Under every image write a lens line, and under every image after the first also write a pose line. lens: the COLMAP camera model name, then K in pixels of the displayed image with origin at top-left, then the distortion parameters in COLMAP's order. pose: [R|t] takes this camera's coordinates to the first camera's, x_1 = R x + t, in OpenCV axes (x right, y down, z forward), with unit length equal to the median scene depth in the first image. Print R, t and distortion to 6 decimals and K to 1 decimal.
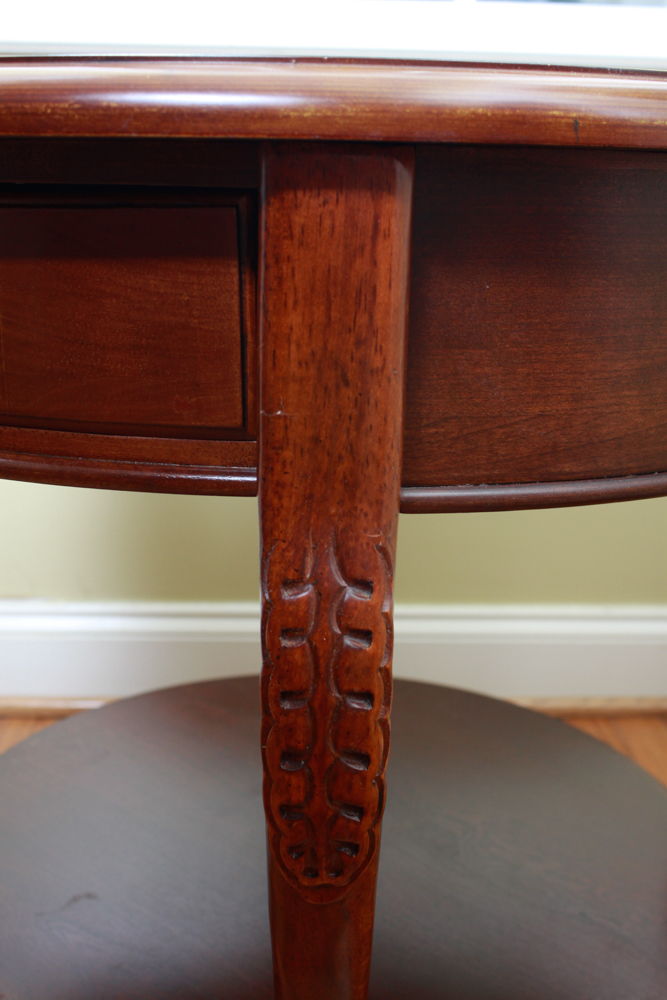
lens RADIAL K [[1274.6, 0, 333.5], [0, 1274.6, 500.0], [0, 0, 1]] dist [-0.020504, 0.002947]
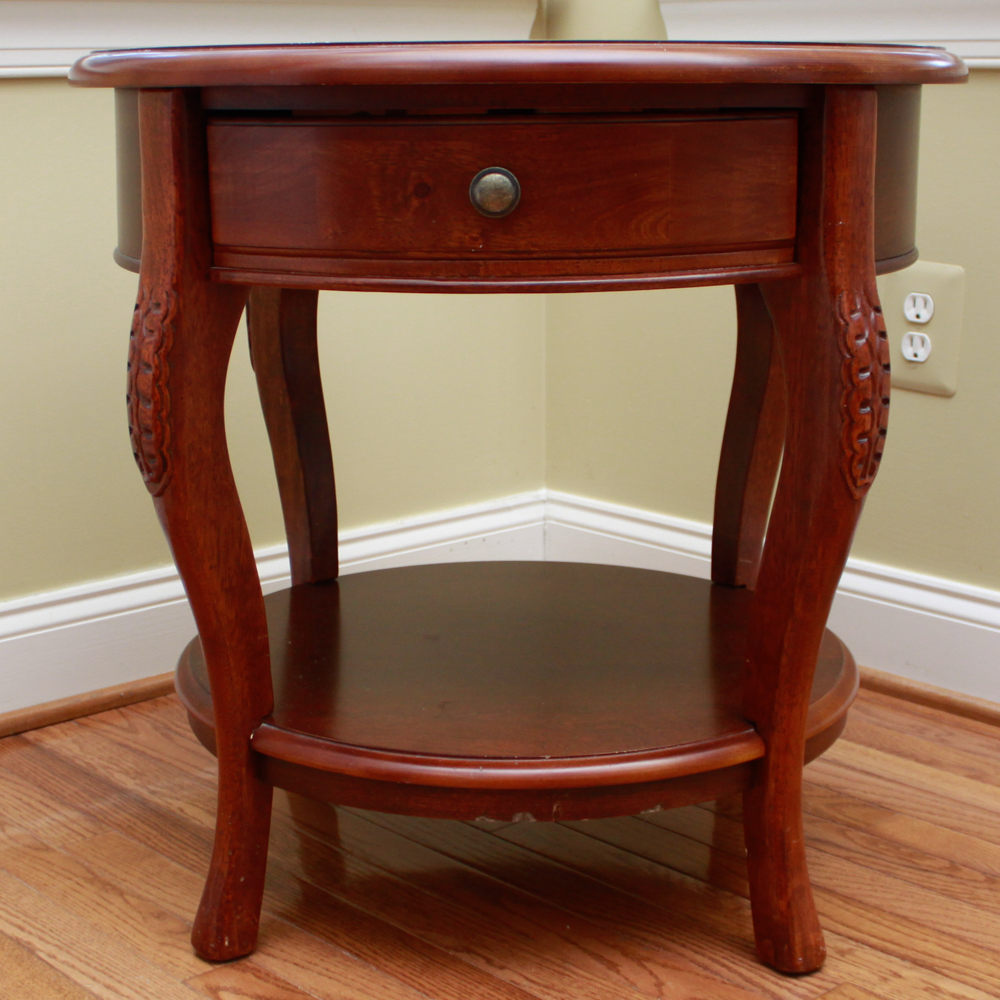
lens RADIAL K [[1840.8, 0, 500.0], [0, 1840.8, 500.0], [0, 0, 1]] dist [-0.075712, -0.204805]
pose [[0.740297, -0.159755, 0.653023, -2.318069], [0.192776, 0.981008, 0.021452, 0.185572], [-0.644048, 0.110006, 0.757034, -0.723117]]
